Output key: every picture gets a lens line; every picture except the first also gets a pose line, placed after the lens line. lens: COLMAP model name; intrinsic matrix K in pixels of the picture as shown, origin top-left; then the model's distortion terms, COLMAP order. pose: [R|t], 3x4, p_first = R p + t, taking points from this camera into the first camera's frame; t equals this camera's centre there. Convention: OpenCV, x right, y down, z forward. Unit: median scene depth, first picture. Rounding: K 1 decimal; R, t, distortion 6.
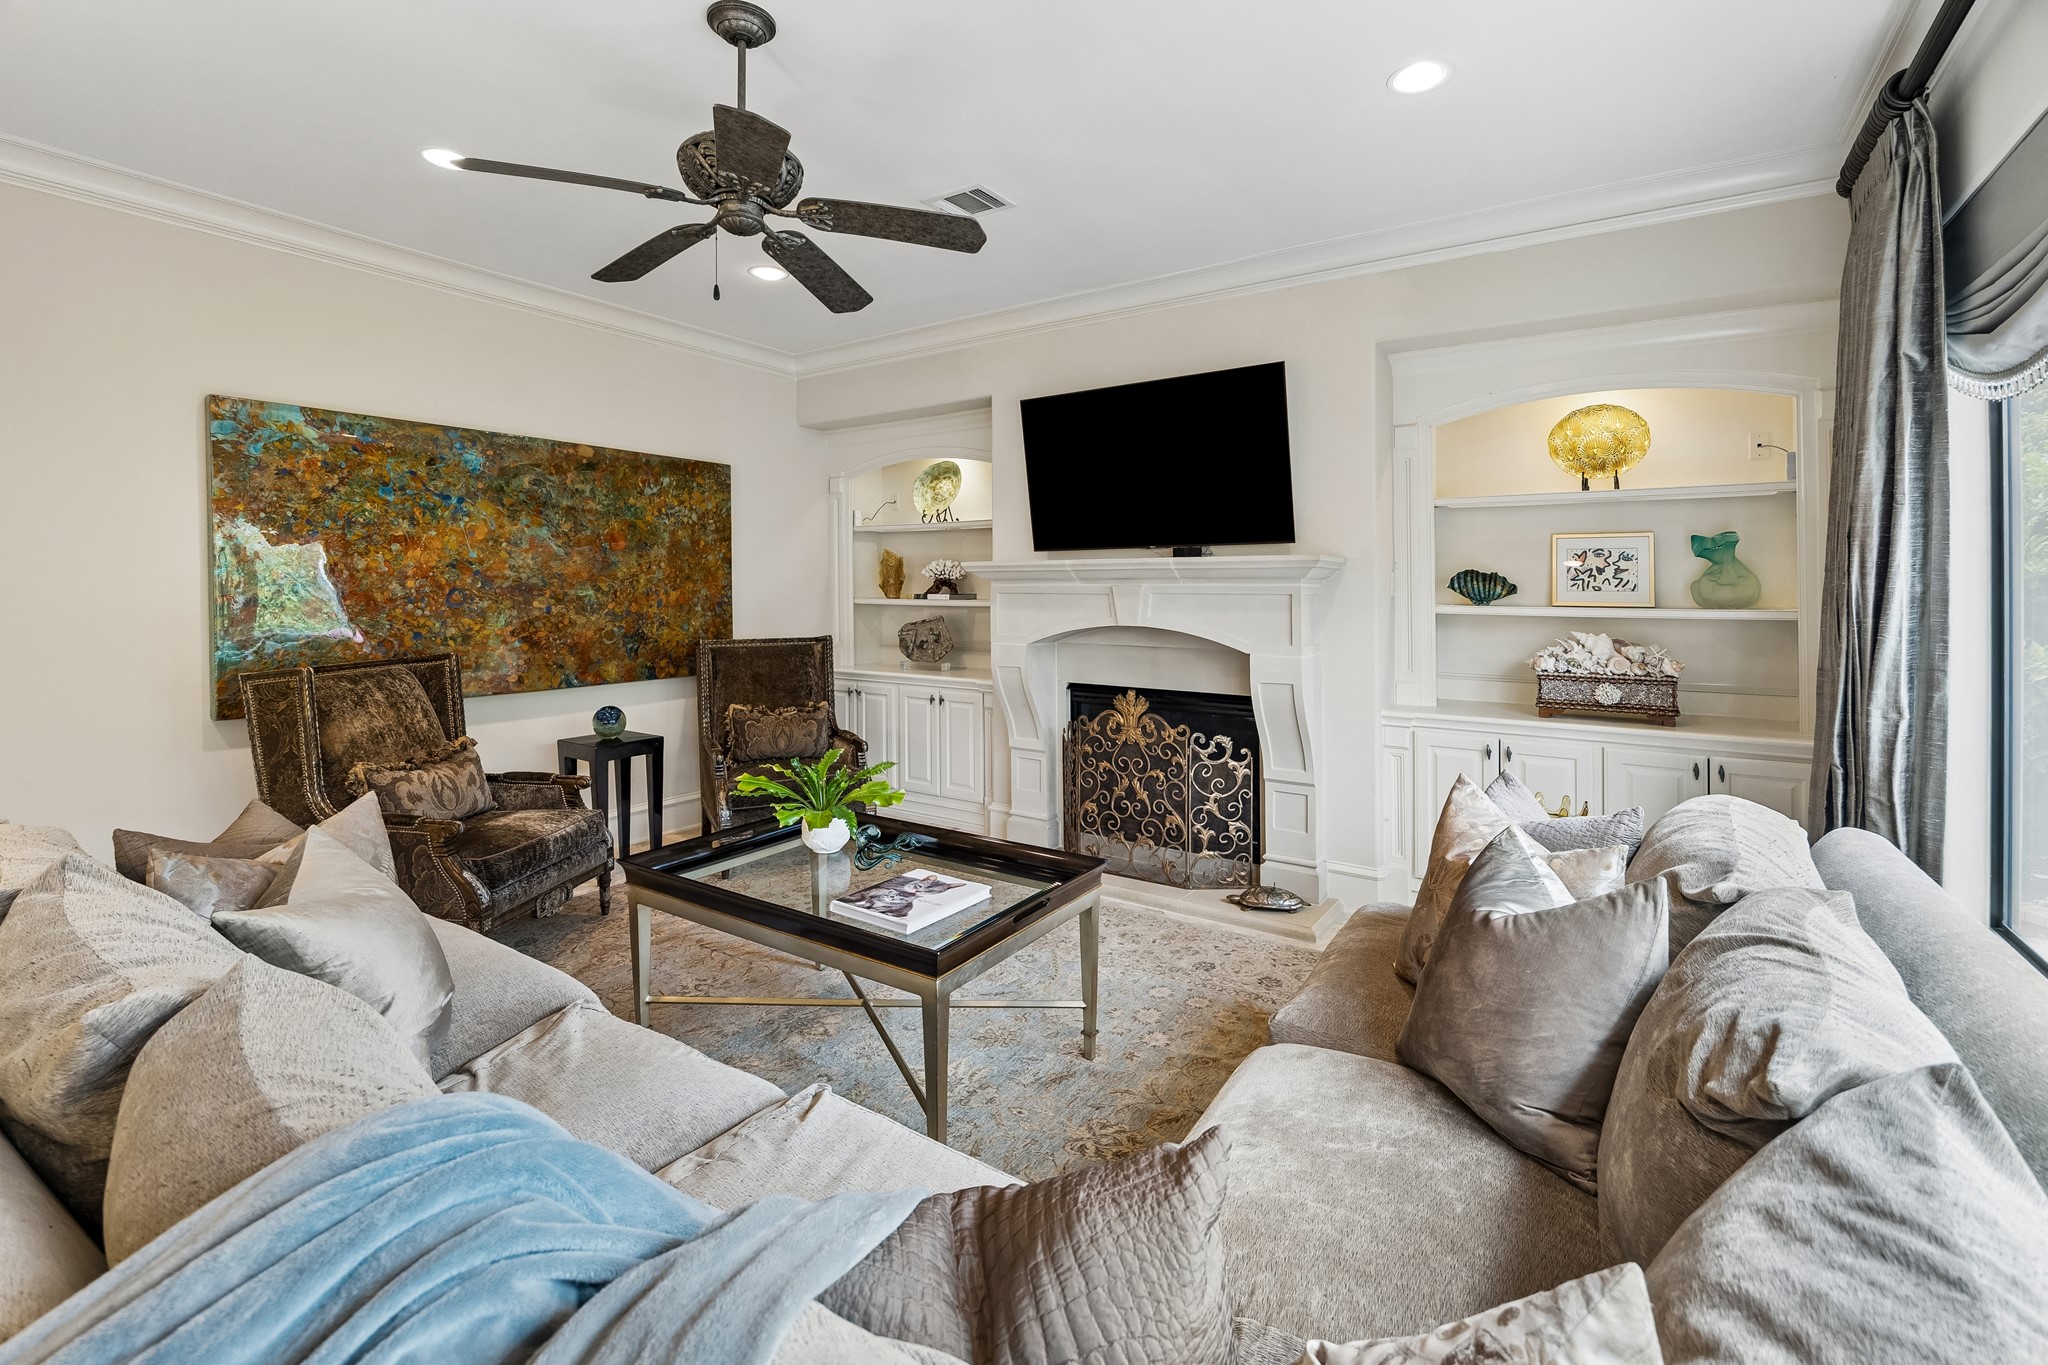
lens RADIAL K [[904.2, 0, 1007.4], [0, 904.2, 589.7], [0, 0, 1]] dist [-0.001969, -0.000228]
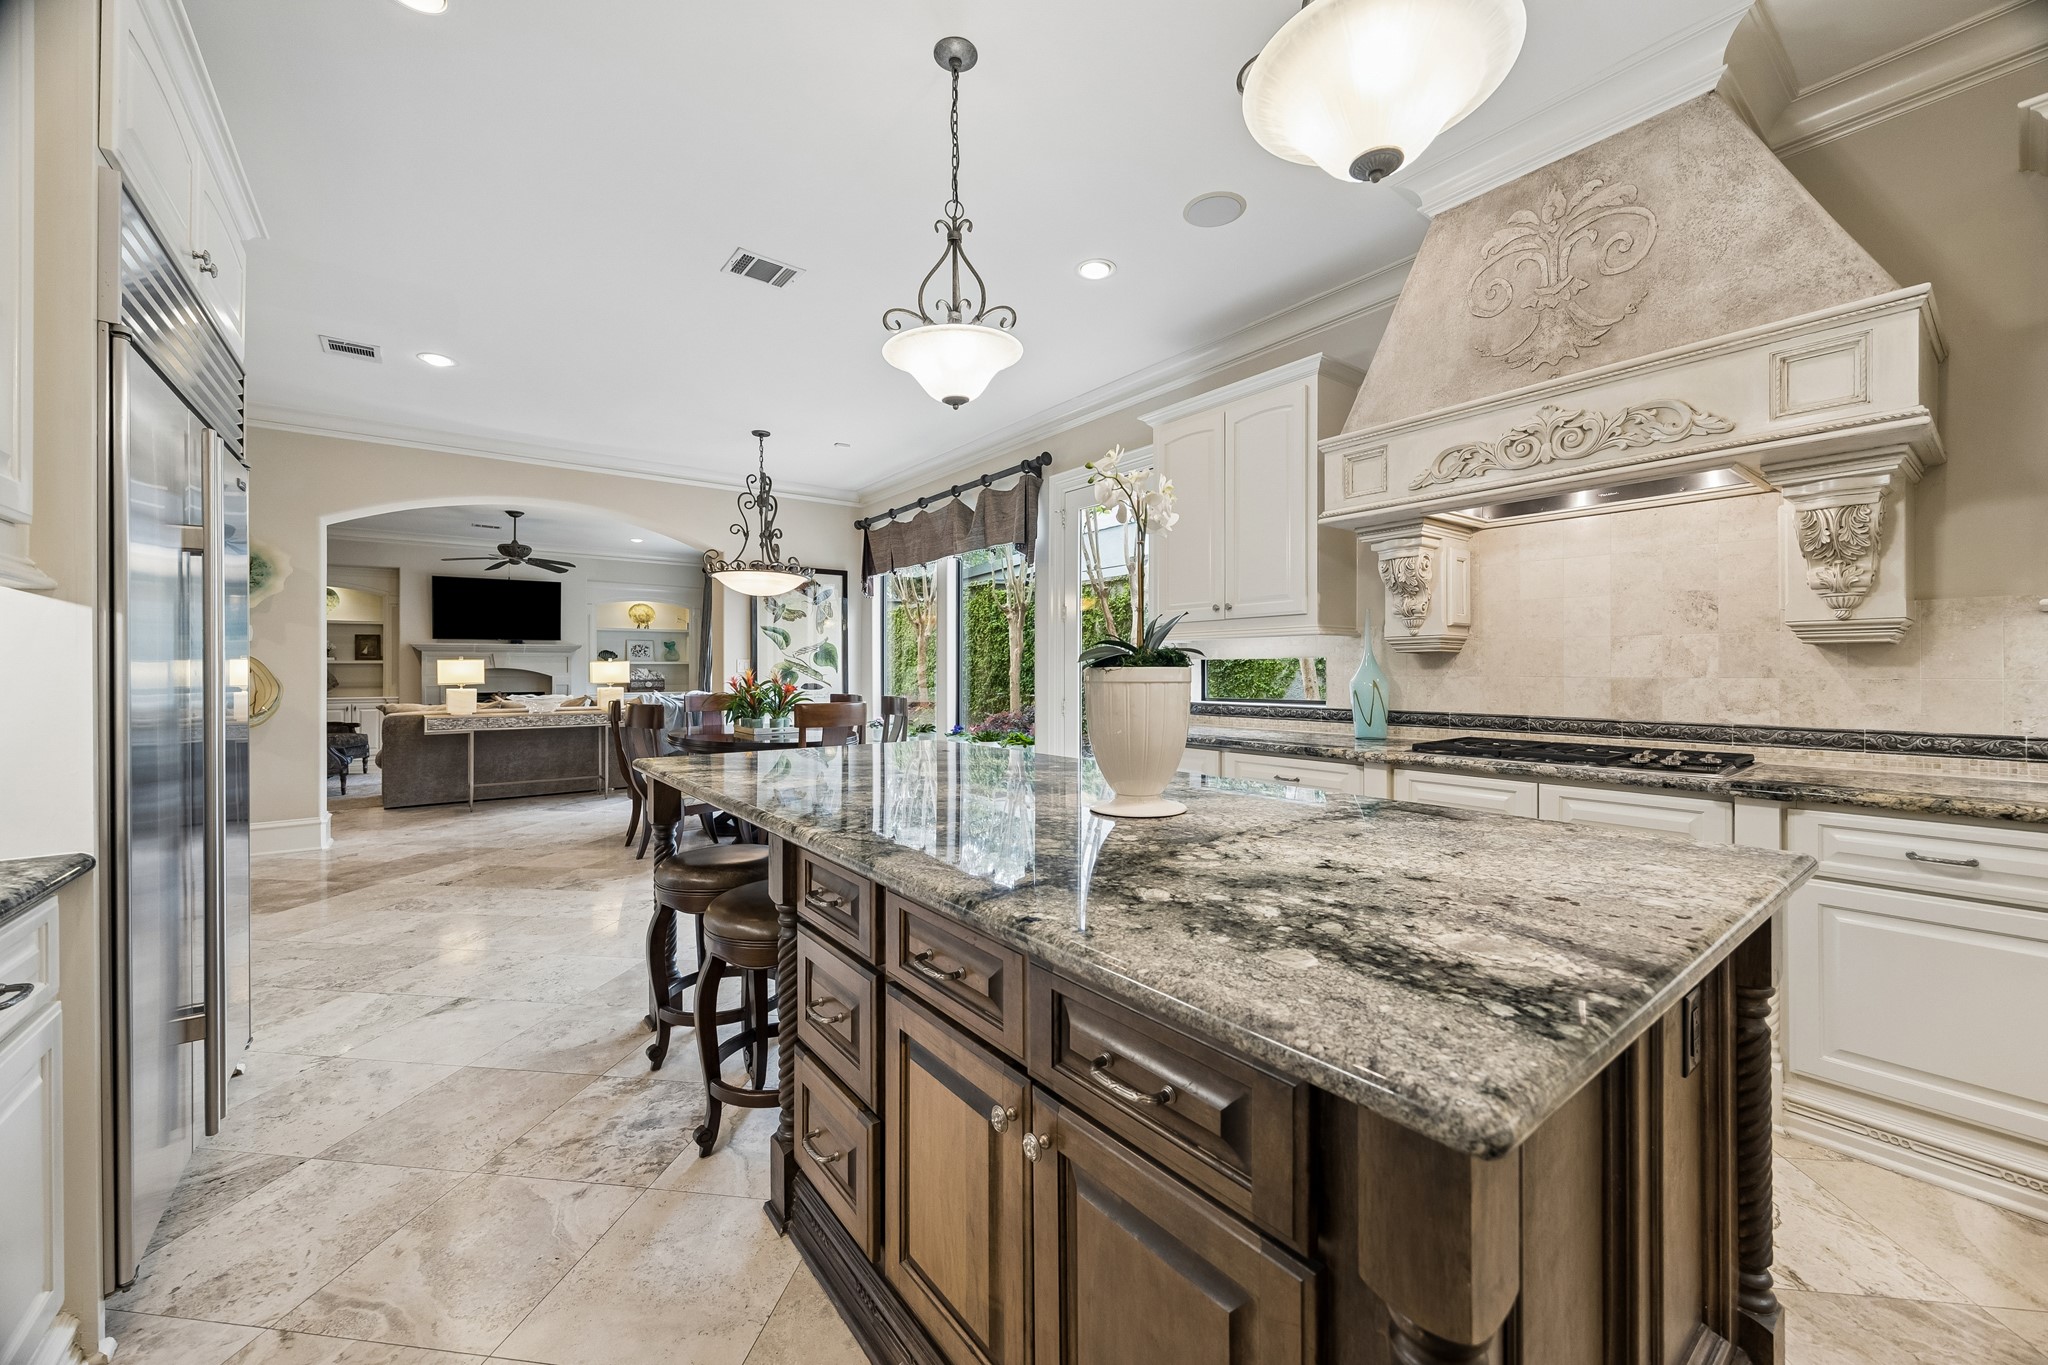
lens RADIAL K [[814.0, 0, 1045.0], [0, 814.0, 658.3], [0, 0, 1]] dist [0.009732, 0.000493]
pose [[0.327960, 0.009441, 0.944644, -1.728119], [0.005488, 0.999914, -0.011899, 0.050098], [-0.944676, 0.009086, 0.327880, -1.436011]]
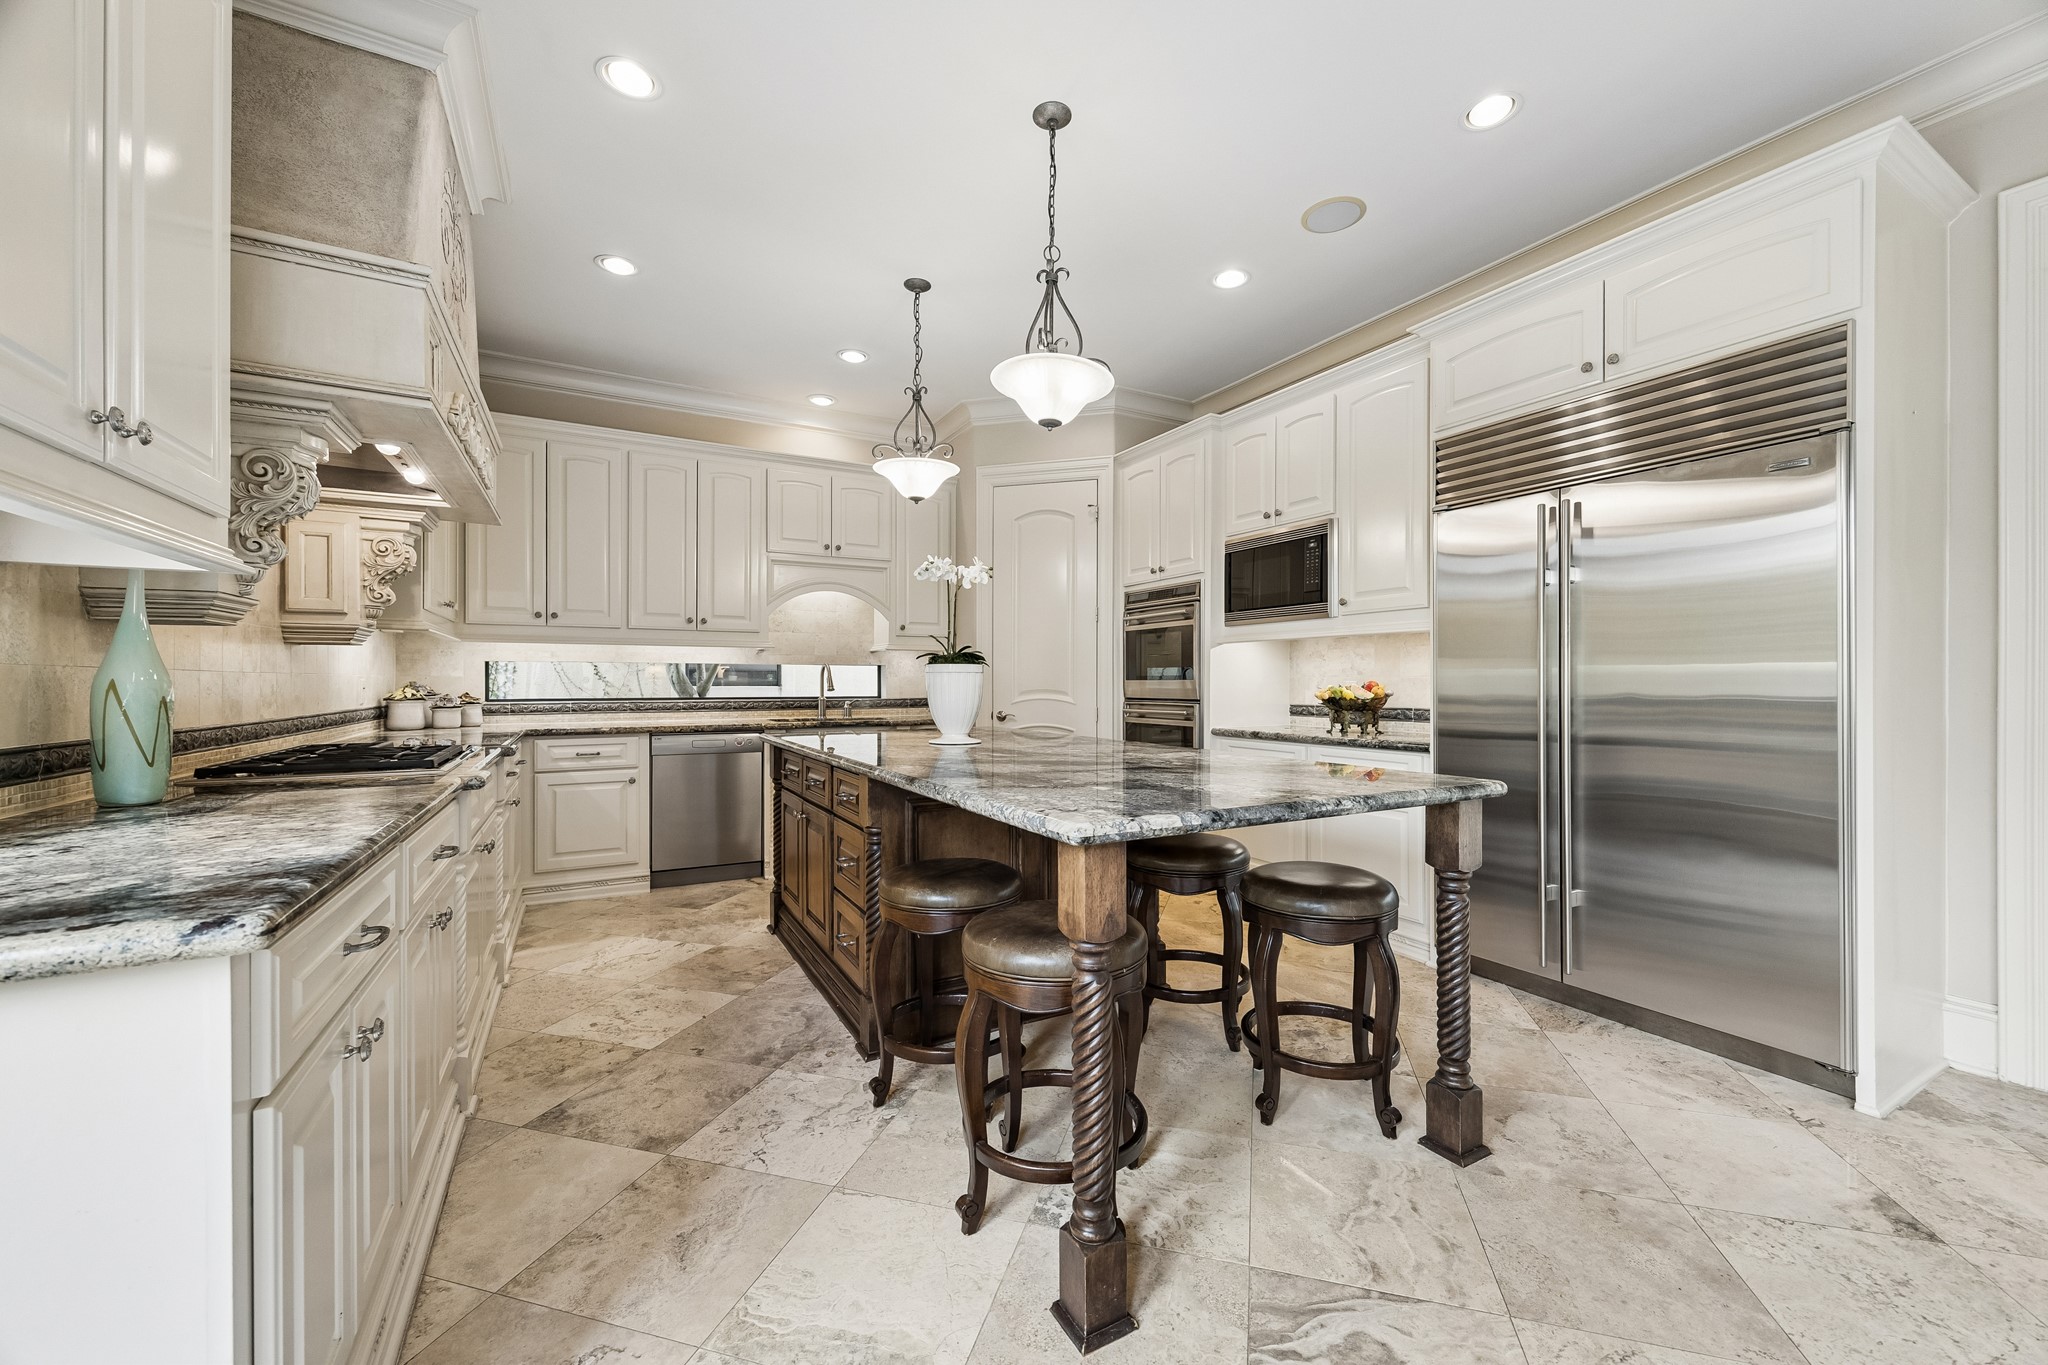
lens RADIAL K [[814.0, 0, 1058.8], [0, 814.0, 683.7], [0, 0, 1]] dist [0.009732, 0.000493]
pose [[-0.448508, -0.001507, -0.893777, -0.630004], [-0.001188, 0.999999, -0.001090, 0.069449], [0.893778, 0.000573, -0.448510, -0.895271]]
